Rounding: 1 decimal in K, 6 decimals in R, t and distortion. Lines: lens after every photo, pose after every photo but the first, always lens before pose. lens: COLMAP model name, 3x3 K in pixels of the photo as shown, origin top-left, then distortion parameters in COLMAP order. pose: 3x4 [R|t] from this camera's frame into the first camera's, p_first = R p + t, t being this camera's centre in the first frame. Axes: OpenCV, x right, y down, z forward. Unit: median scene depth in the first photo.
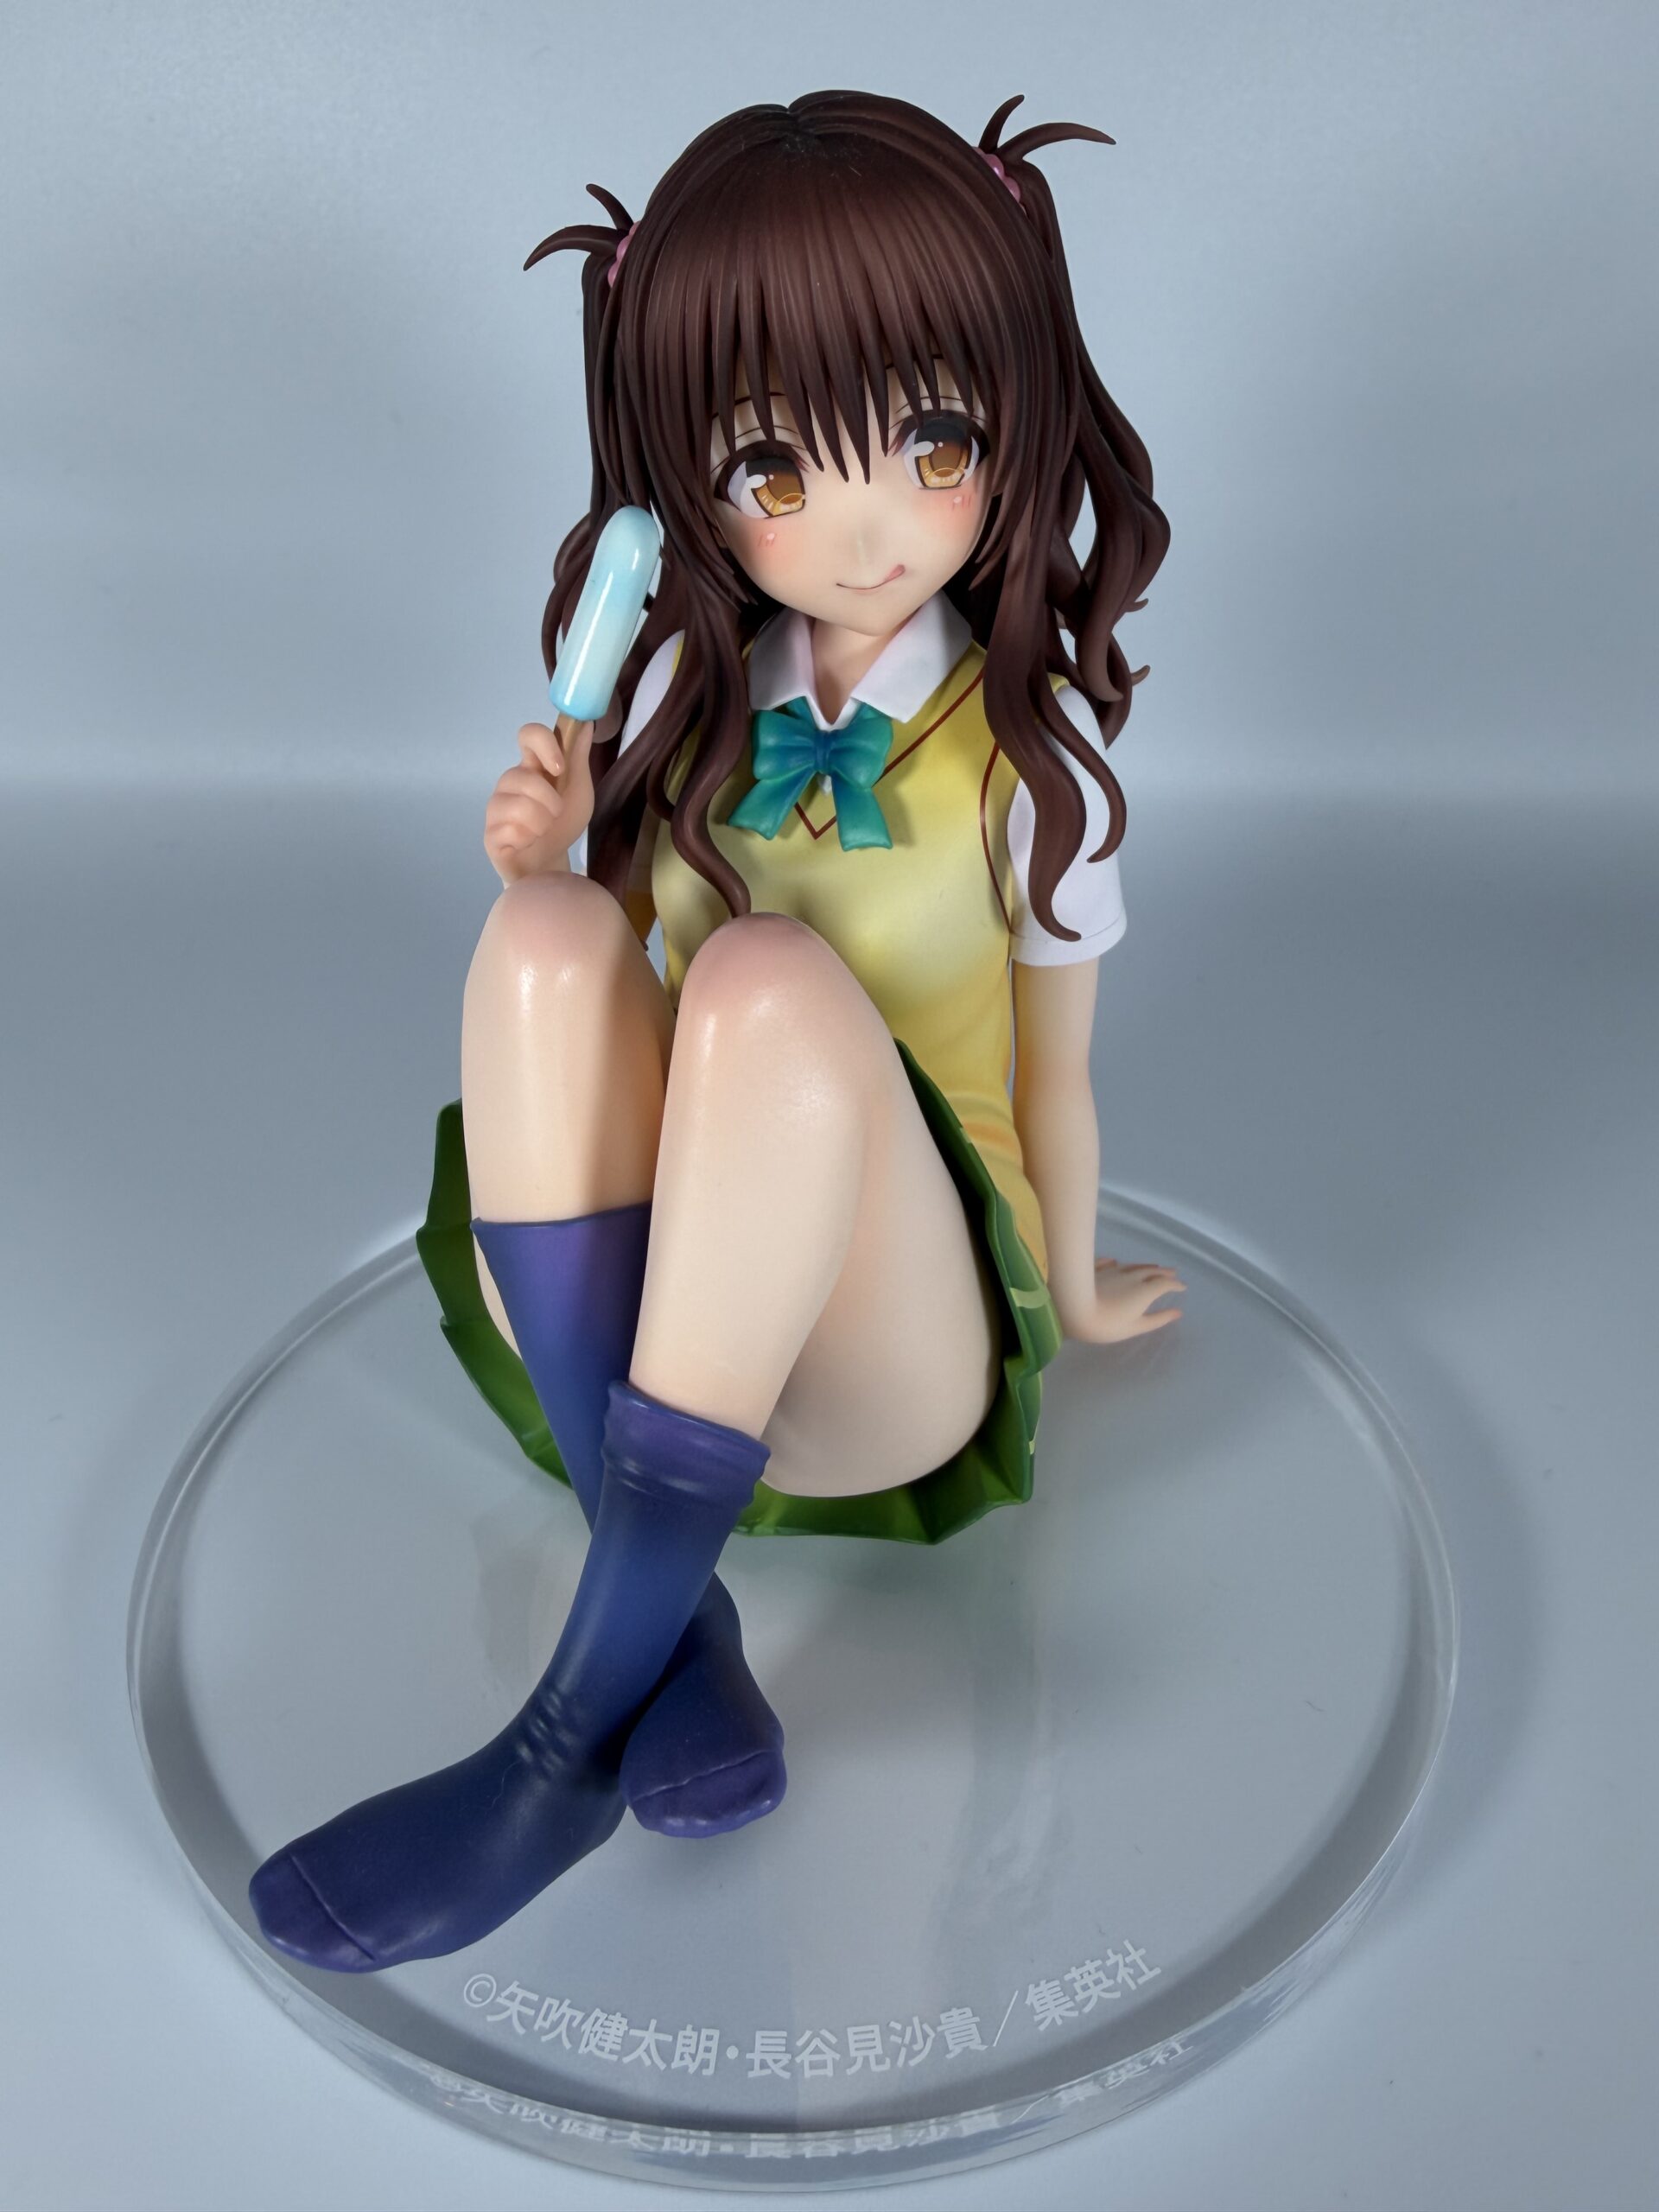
lens RADIAL K [[1616.1, 0, 850.7], [0, 1616.1, 982.9], [0, 0, 1]] dist [0.002304, -0.001608]
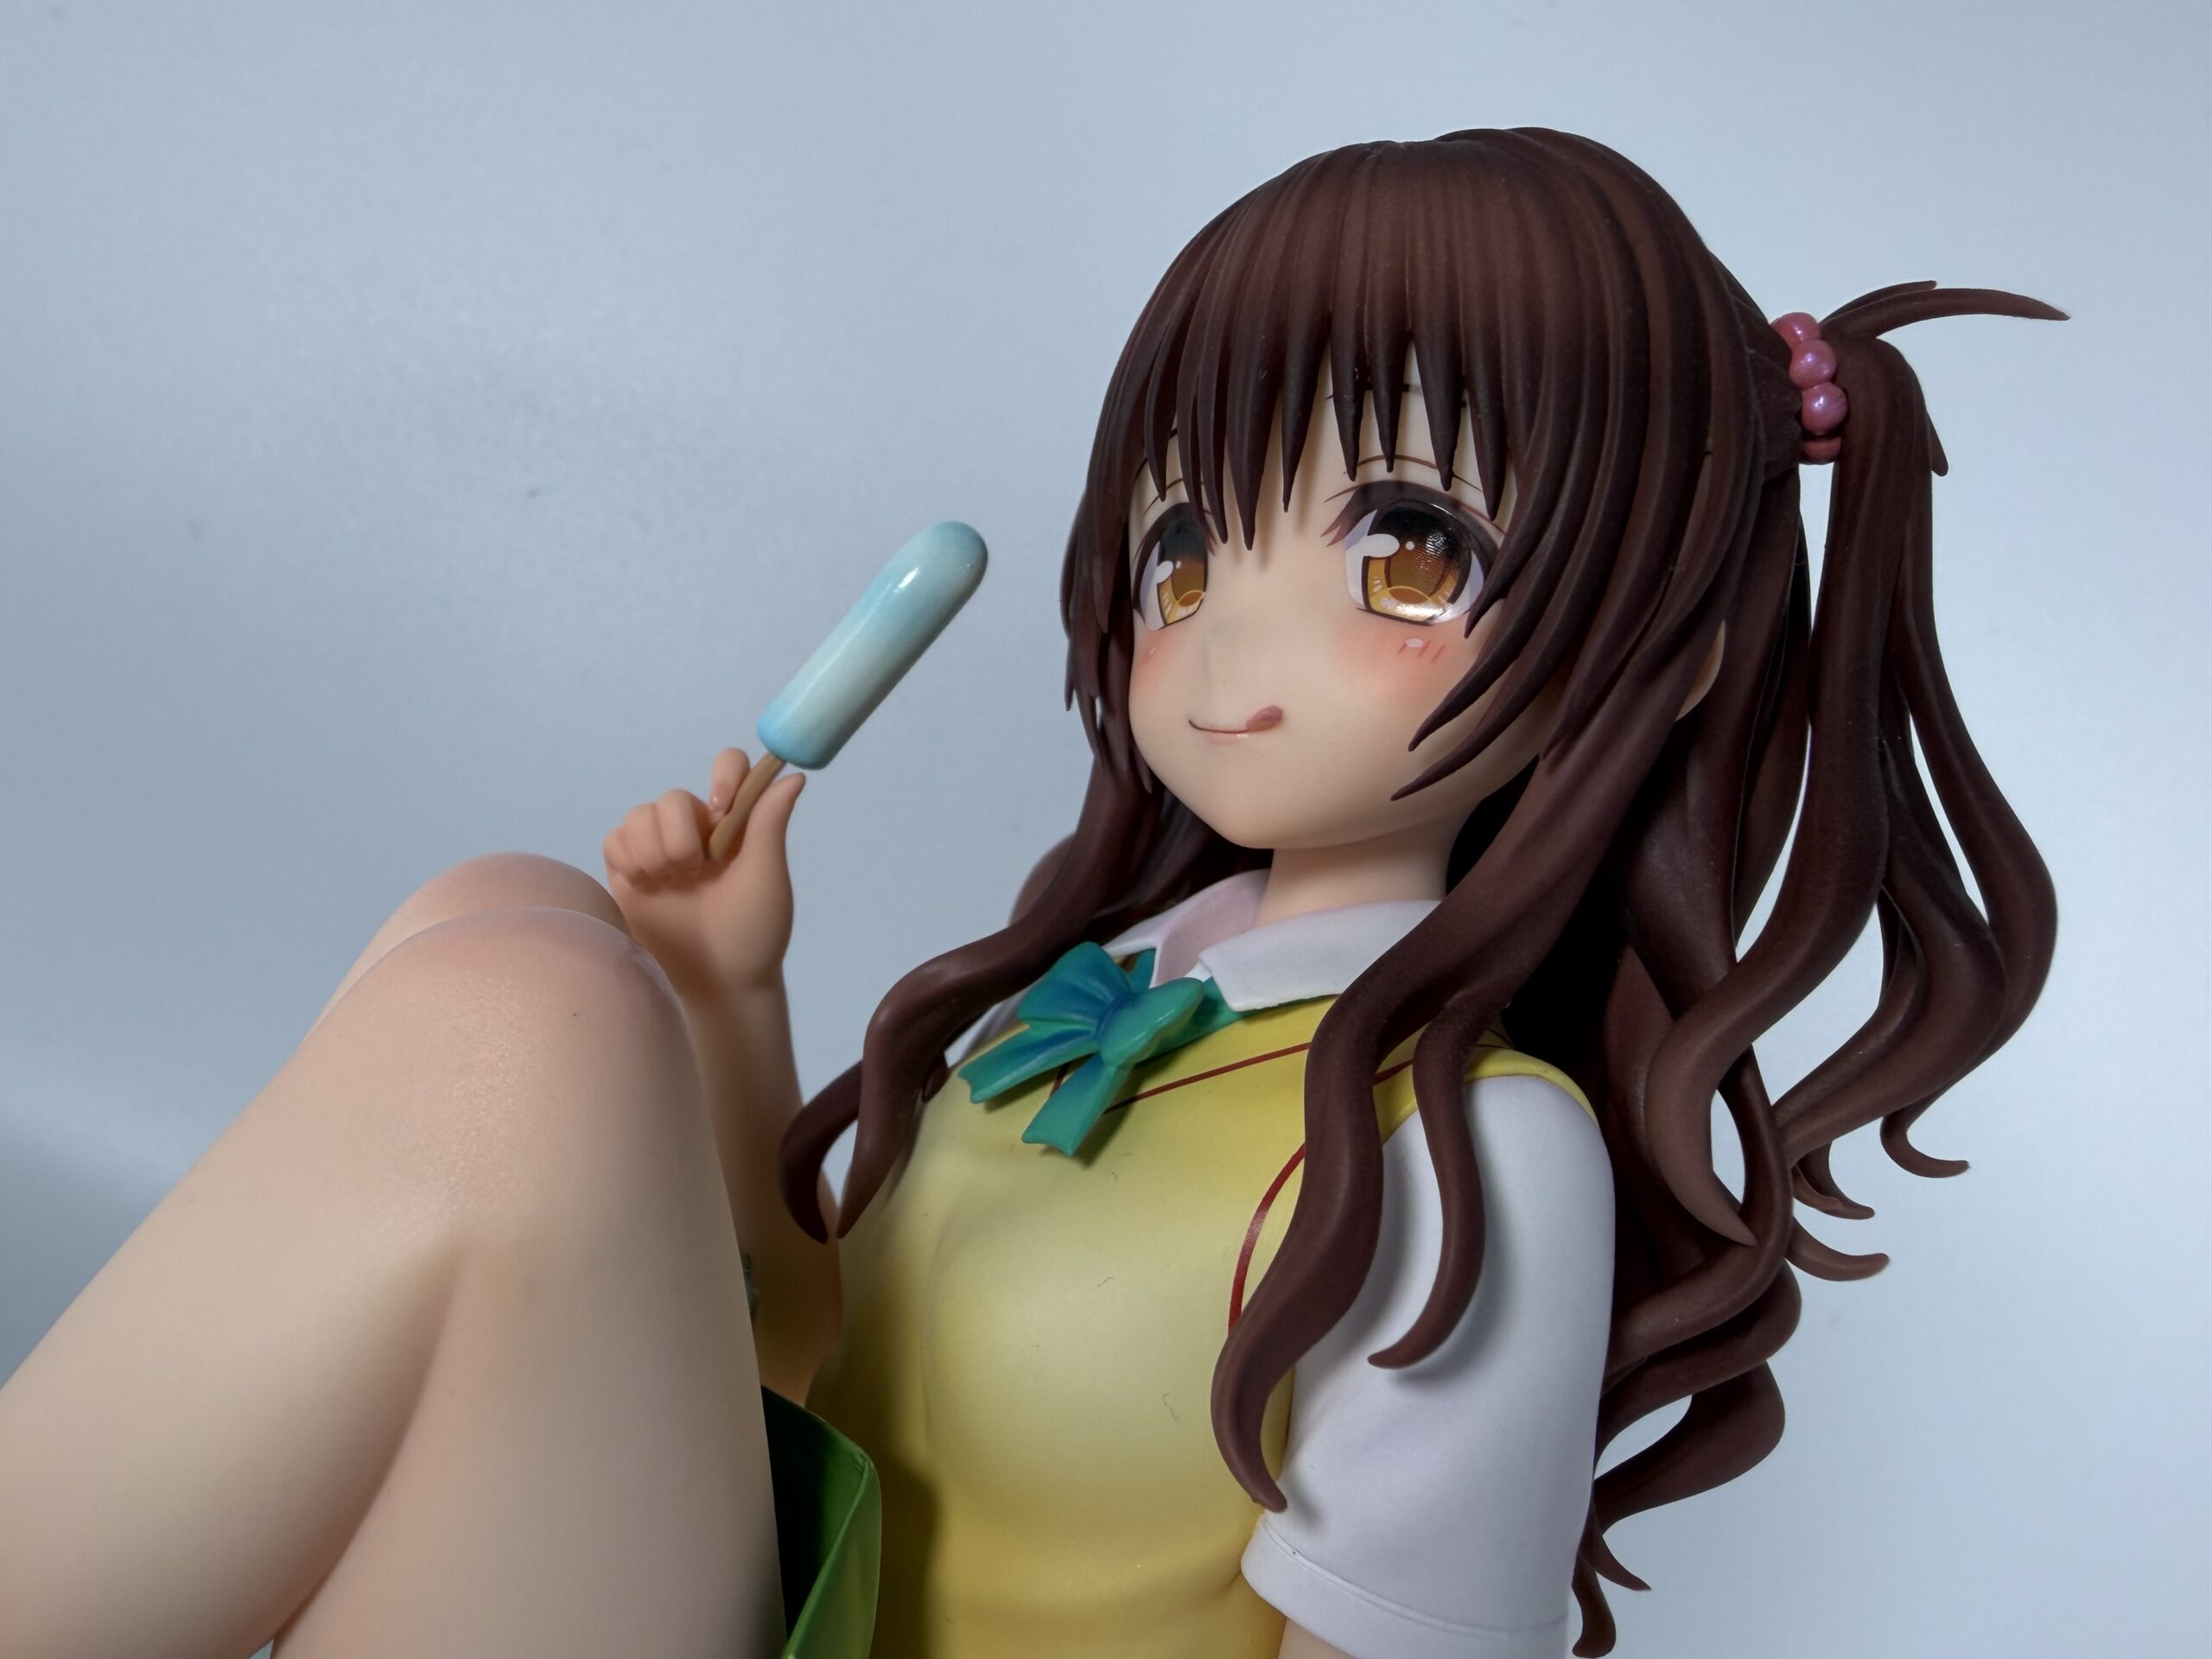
lens RADIAL K [[1607.0, 0, 904.5], [0, 1607.0, 832.7], [0, 0, 1]] dist [0.009391, 0.000716]
pose [[0.607032, 0.222979, -0.762753, 0.412121], [-0.622893, 0.729536, -0.282456, 0.028462], [0.493474, 0.646574, 0.581744, 0.619197]]
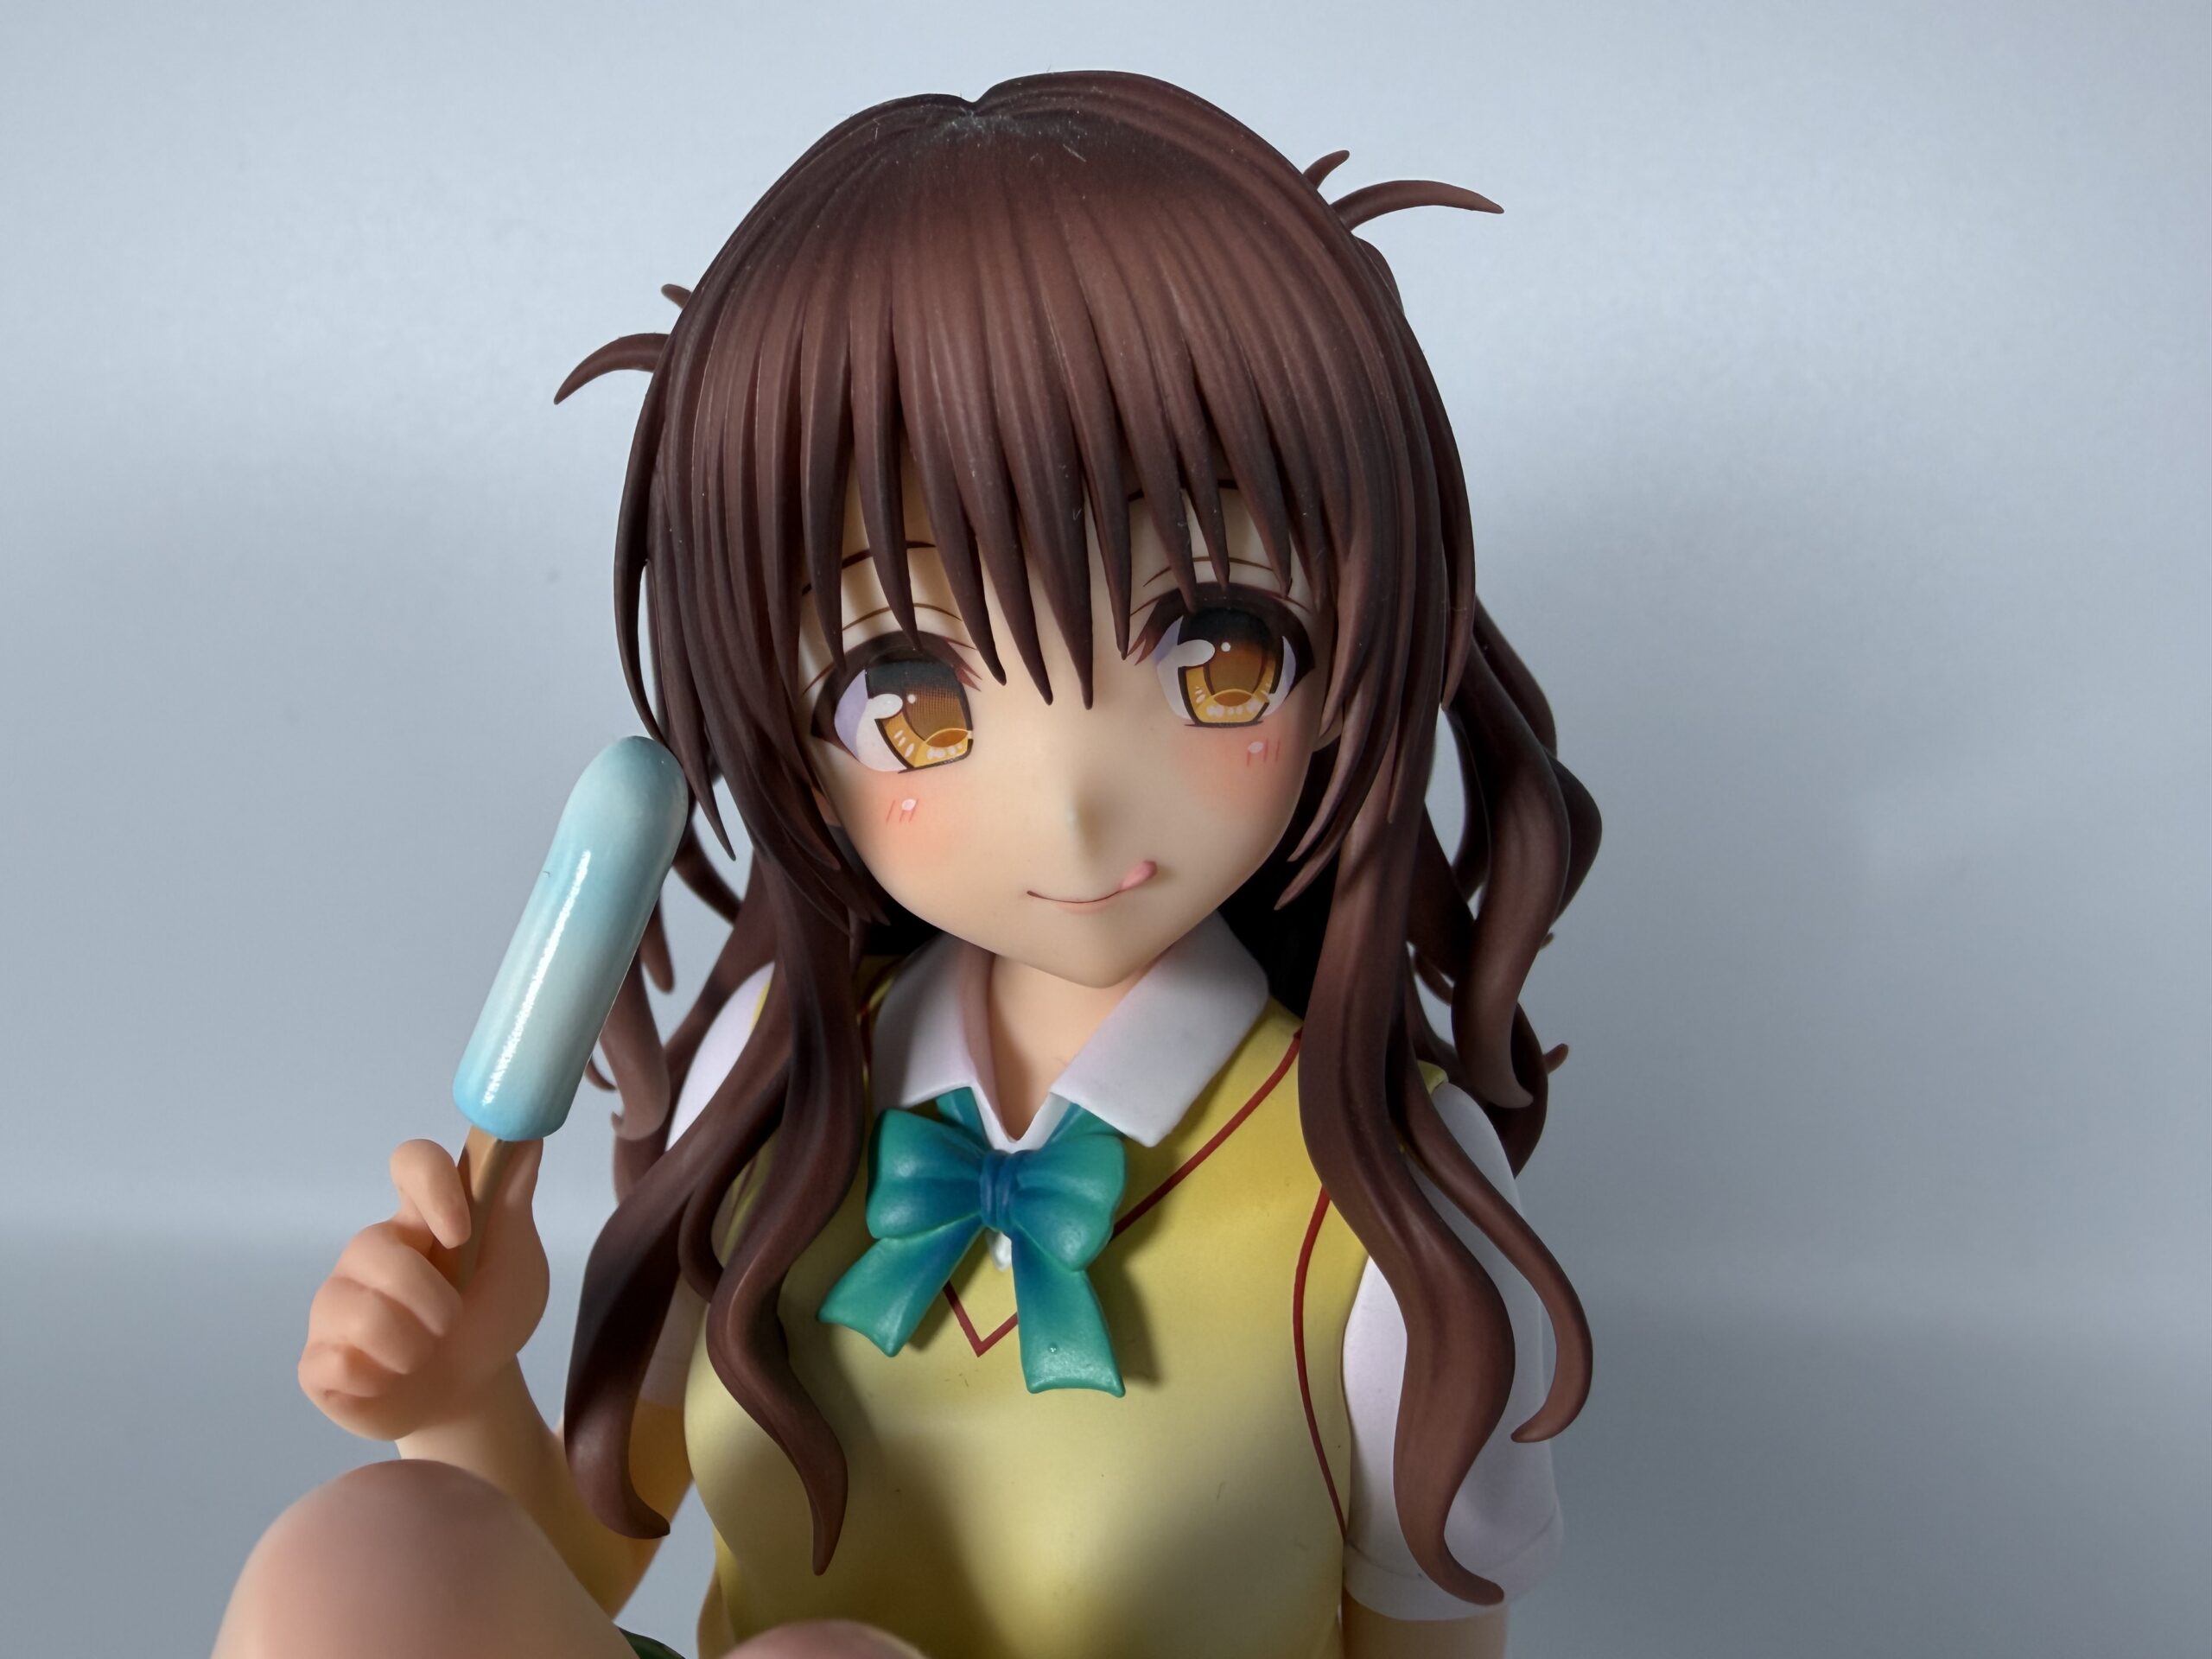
lens RADIAL K [[1598.6, 0, 1001.9], [0, 1598.6, 823.0], [0, 0, 1]] dist [0.002055, -0.000870]
pose [[0.998293, 0.023927, -0.053284, 0.010552], [-0.037512, 0.961885, -0.270868, -0.127125], [0.044772, 0.272405, 0.961141, 0.491765]]
